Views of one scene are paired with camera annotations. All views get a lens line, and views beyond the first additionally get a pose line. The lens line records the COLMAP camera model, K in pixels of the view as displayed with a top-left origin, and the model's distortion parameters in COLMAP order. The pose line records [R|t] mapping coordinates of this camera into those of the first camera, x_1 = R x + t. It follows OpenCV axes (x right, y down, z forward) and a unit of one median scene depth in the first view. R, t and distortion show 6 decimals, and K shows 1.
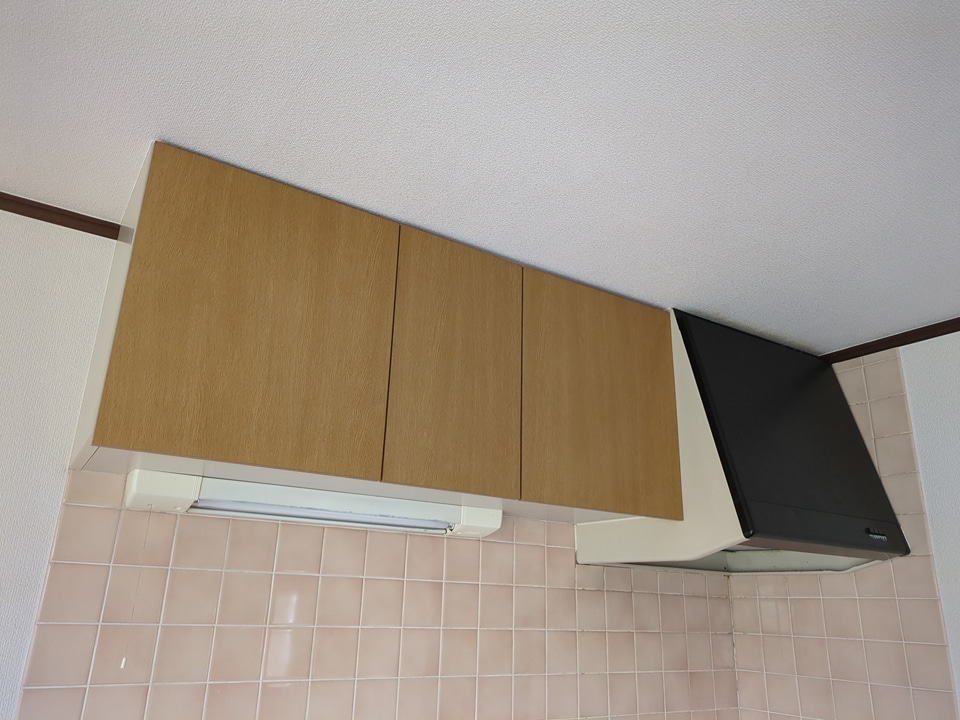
lens RADIAL K [[719.9, 0, 478.5], [0, 719.9, 360.5], [0, 0, 1]] dist [0.031800, -0.011790]
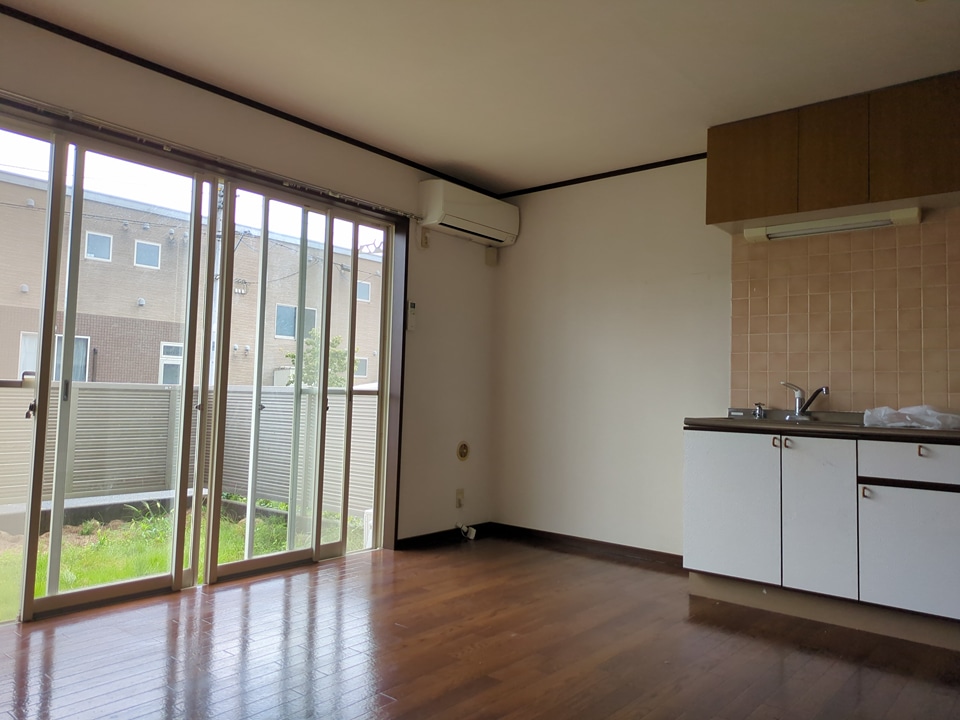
lens RADIAL K [[719.9, 0, 482.6], [0, 719.9, 353.4], [0, 0, 1]] dist [0.031800, -0.011790]
pose [[0.299665, -0.074095, -0.951163, 1.579461], [0.291969, 0.956268, 0.017493, 0.212963], [0.908270, -0.282952, 0.308194, -0.828172]]
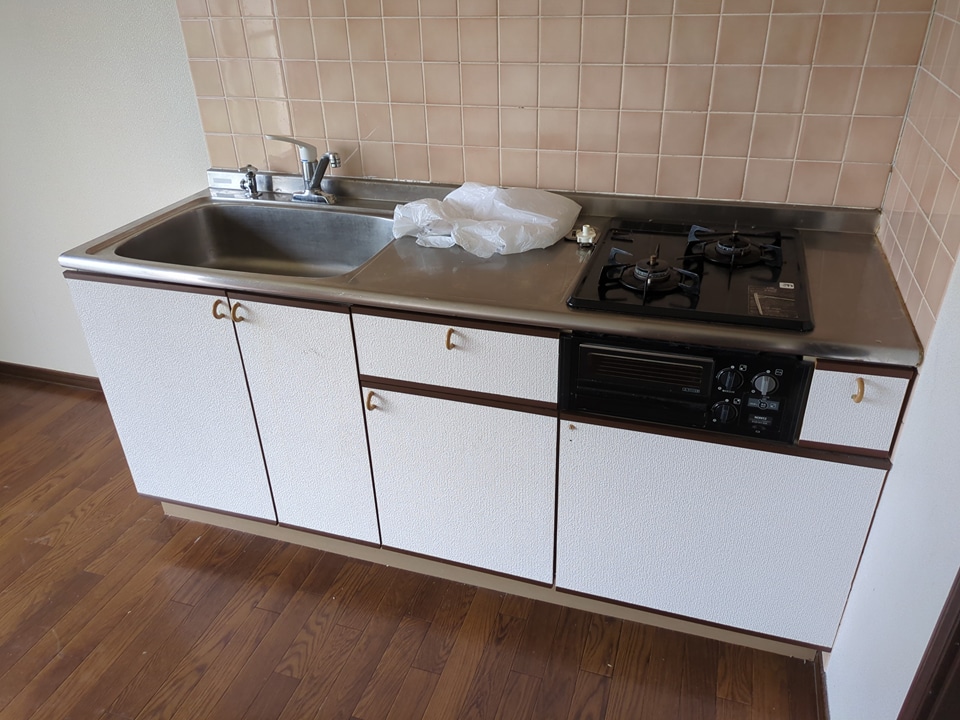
lens RADIAL K [[719.9, 0, 477.6], [0, 719.9, 356.9], [0, 0, 1]] dist [0.031800, -0.011790]
pose [[0.618340, 0.346503, -0.705402, 0.870897], [0.298410, 0.726826, 0.618607, 0.250900], [0.727054, -0.593009, 0.346025, 0.298525]]
